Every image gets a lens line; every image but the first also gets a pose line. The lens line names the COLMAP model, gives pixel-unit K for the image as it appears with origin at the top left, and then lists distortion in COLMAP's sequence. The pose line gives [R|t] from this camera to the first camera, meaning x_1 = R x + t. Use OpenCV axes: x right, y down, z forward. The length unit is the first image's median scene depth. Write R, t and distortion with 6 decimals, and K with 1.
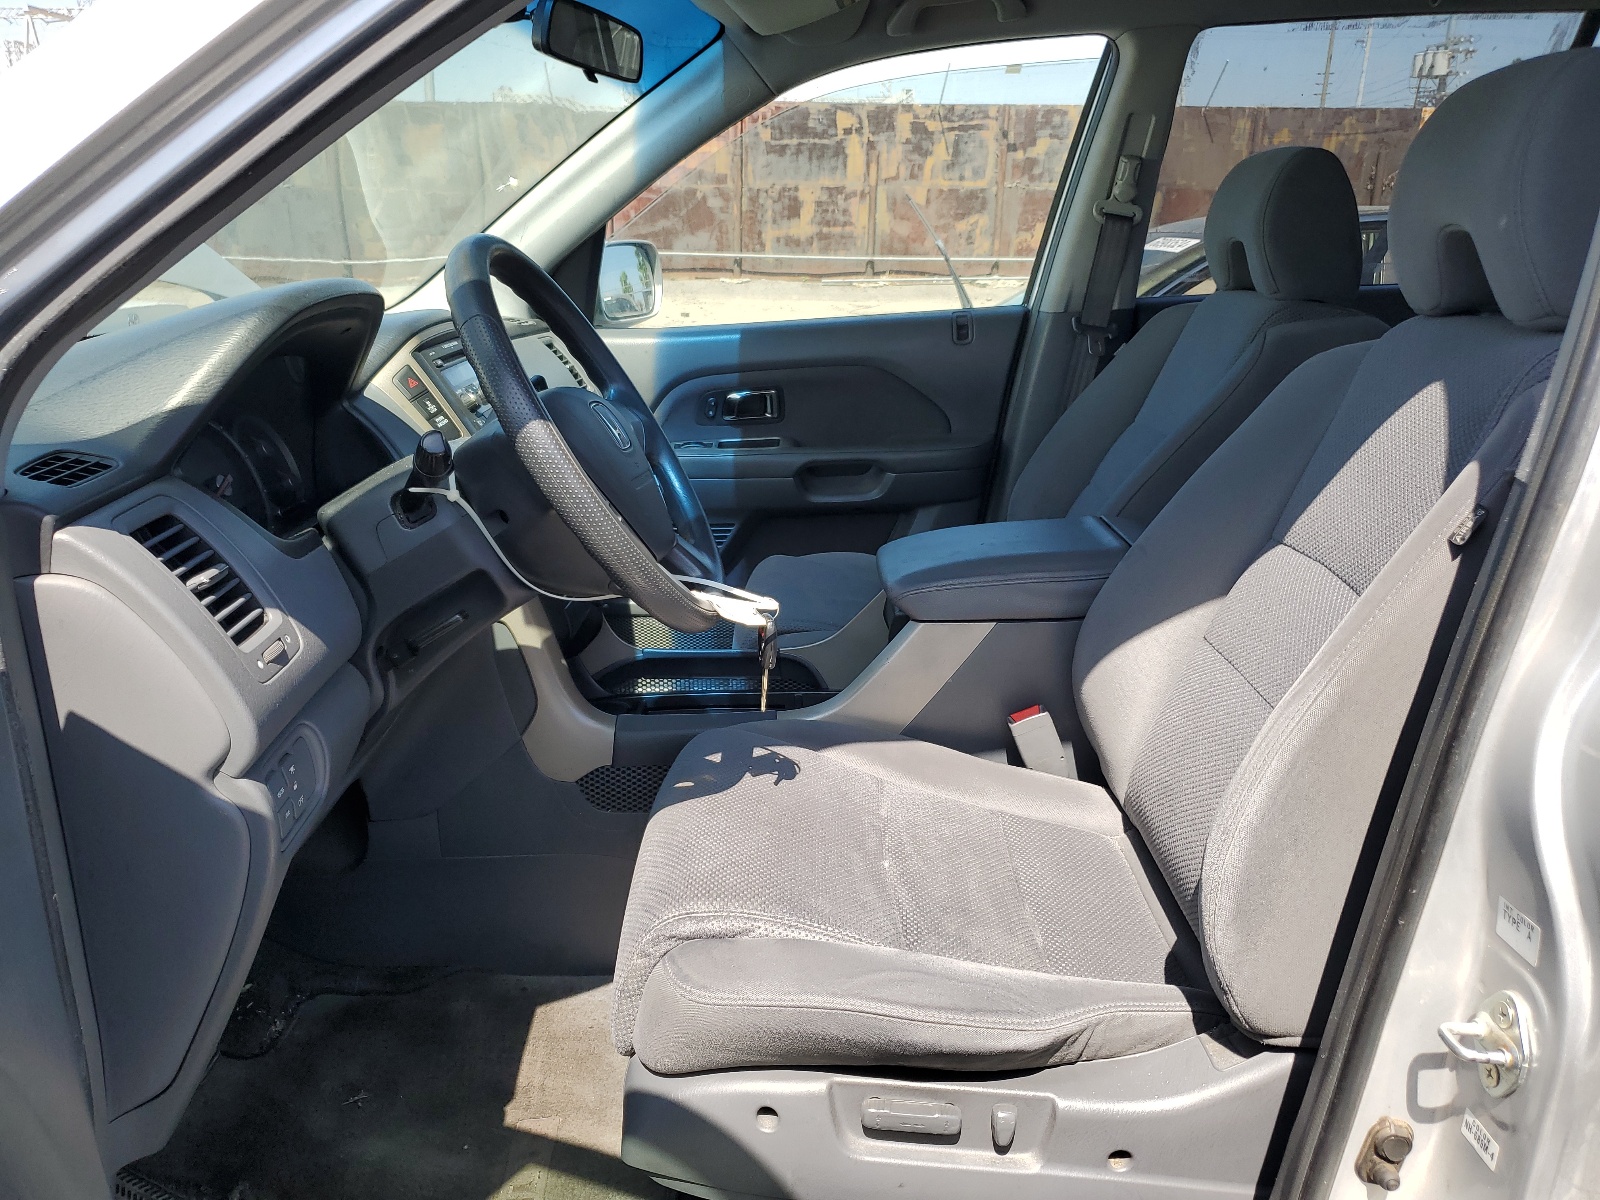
lens RADIAL K [[1215.0, 0, 802.5], [0, 1215.0, 601.3], [0, 0, 1]] dist [0.012905, -0.000418]
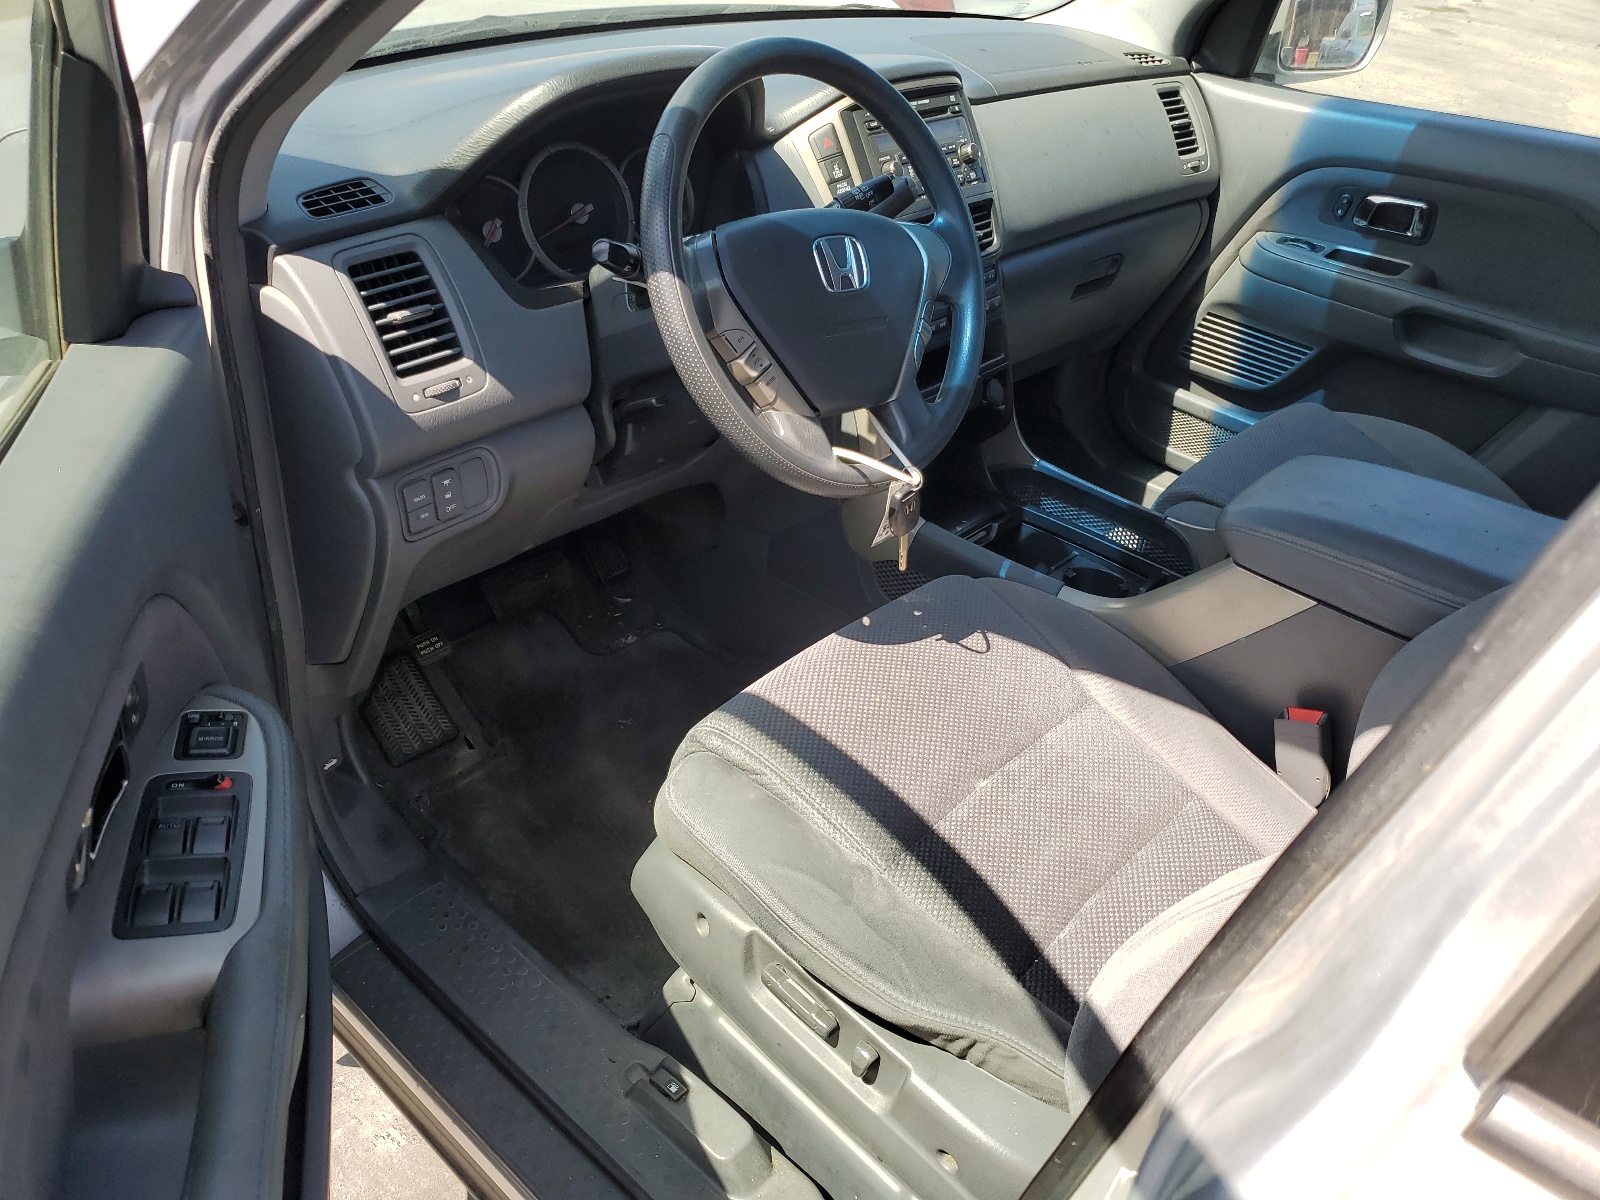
lens RADIAL K [[1215.0, 0, 800.9], [0, 1215.0, 596.9], [0, 0, 1]] dist [0.012905, -0.000418]
pose [[0.746772, 0.432812, -0.504981, 0.347363], [-0.284787, 0.894241, 0.345295, -0.189840], [0.601023, -0.114045, 0.791053, 0.145073]]
